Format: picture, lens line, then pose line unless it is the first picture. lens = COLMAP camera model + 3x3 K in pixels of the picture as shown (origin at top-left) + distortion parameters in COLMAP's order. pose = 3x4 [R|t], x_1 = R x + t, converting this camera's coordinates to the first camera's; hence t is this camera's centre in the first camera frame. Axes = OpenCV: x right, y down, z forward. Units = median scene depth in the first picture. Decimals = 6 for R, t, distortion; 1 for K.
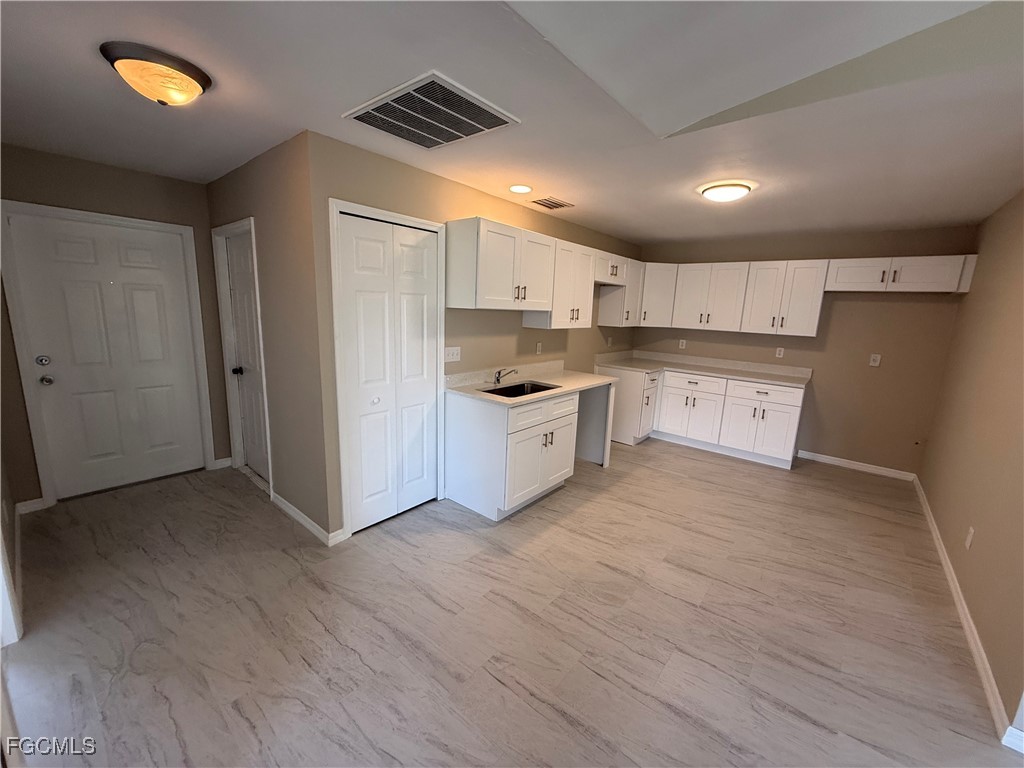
lens RADIAL K [[408.7, 0, 511.3], [0, 408.7, 383.8], [0, 0, 1]] dist [-0.000040, 0.000168]
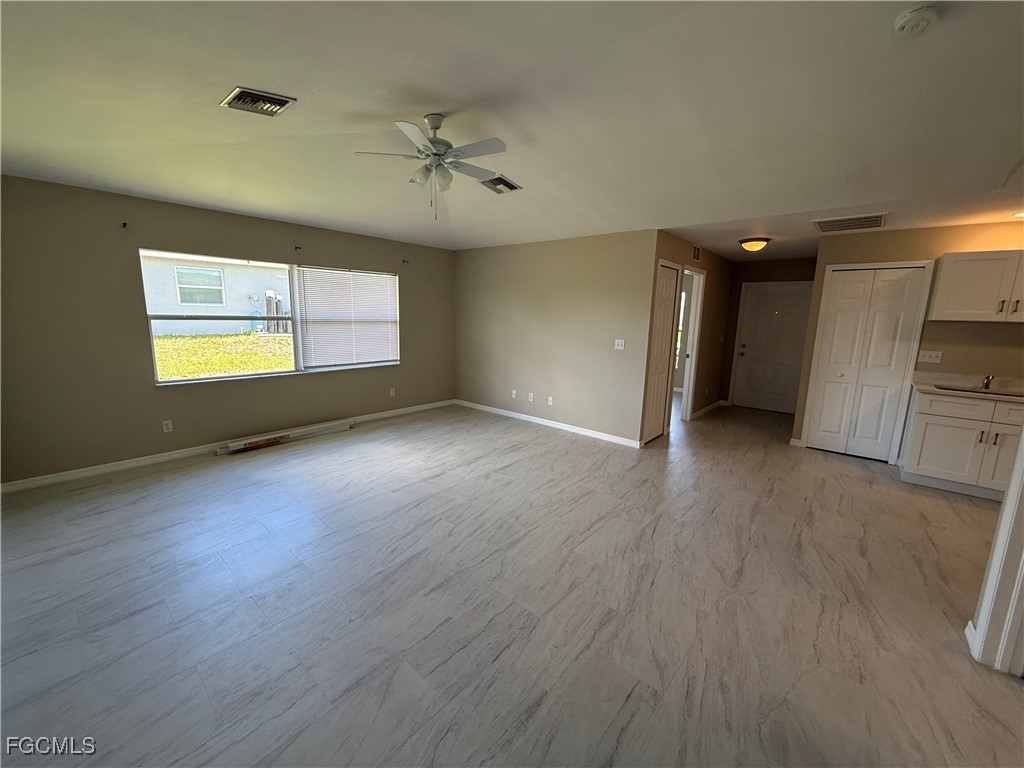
lens RADIAL K [[408.7, 0, 511.3], [0, 408.7, 383.8], [0, 0, 1]] dist [-0.000040, 0.000168]
pose [[-0.016423, 0.130000, -0.991378, 1.175422], [-0.211166, 0.968696, 0.130524, 0.122002], [0.977312, 0.211489, 0.011543, -0.288847]]
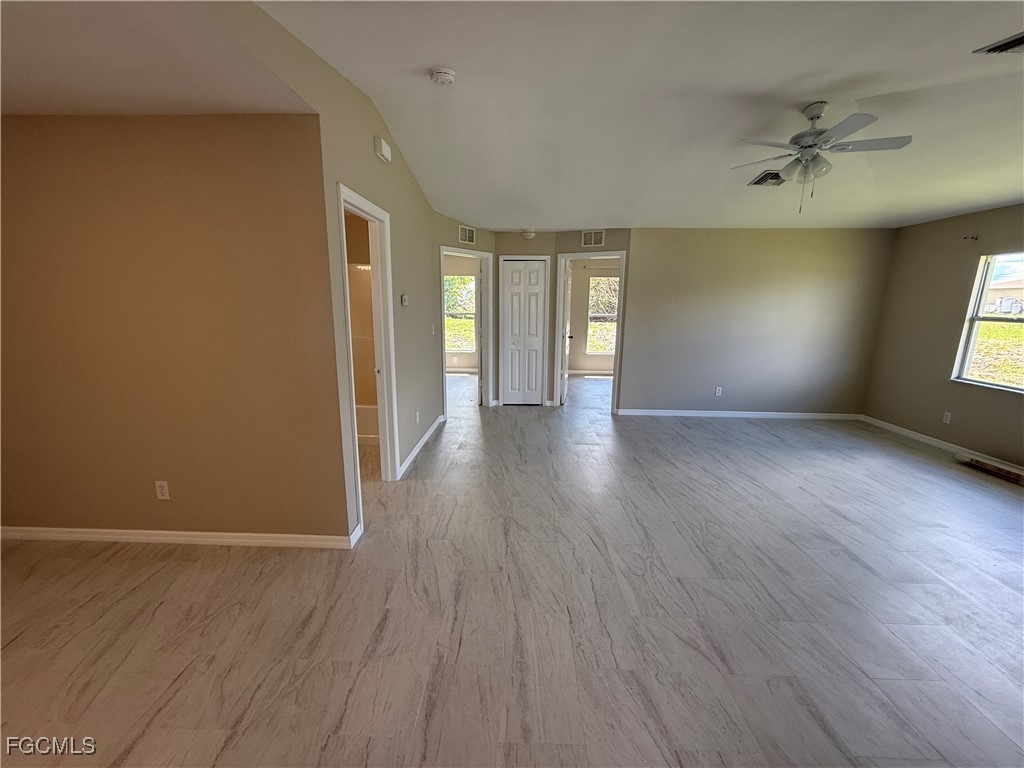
lens RADIAL K [[408.7, 0, 511.3], [0, 408.7, 383.8], [0, 0, 1]] dist [-0.000040, 0.000168]
pose [[-0.619156, -0.203102, 0.758549, -0.143850], [0.112341, 0.933128, 0.341542, -0.106371], [-0.777191, 0.296684, -0.554935, 0.591484]]
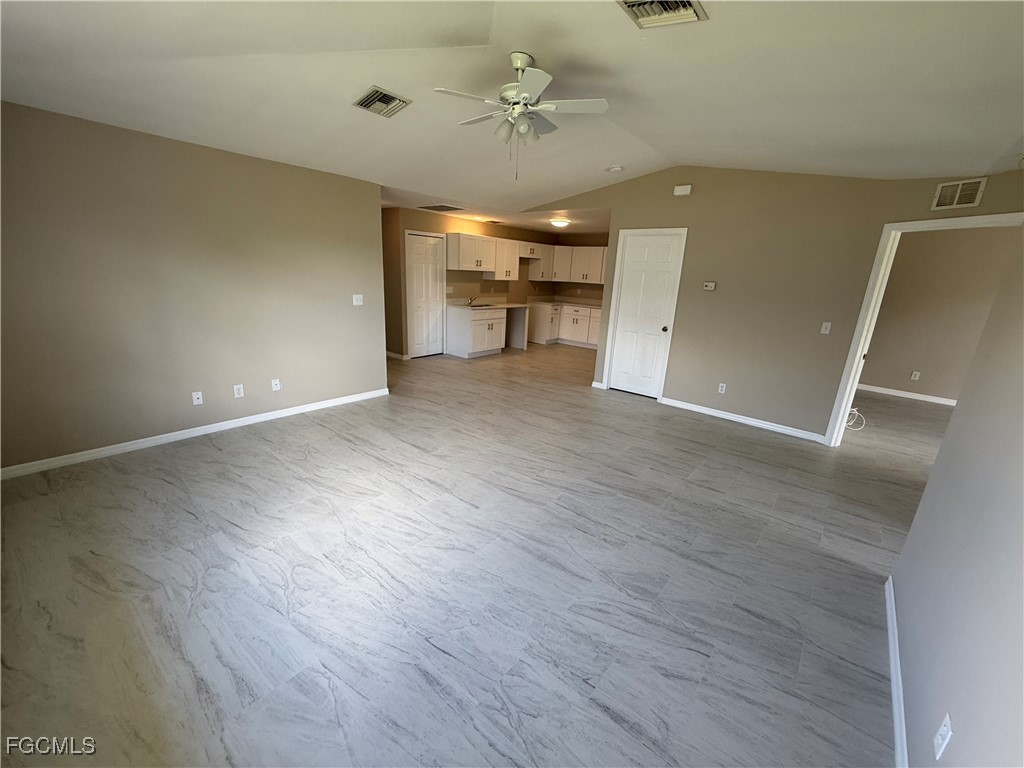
lens RADIAL K [[408.7, 0, 511.3], [0, 408.7, 383.8], [0, 0, 1]] dist [-0.000040, 0.000168]
pose [[0.999954, 0.009292, -0.002445, 0.220467], [-0.009050, 0.996348, 0.084903, 0.262112], [0.003225, -0.084877, 0.996386, -1.377280]]
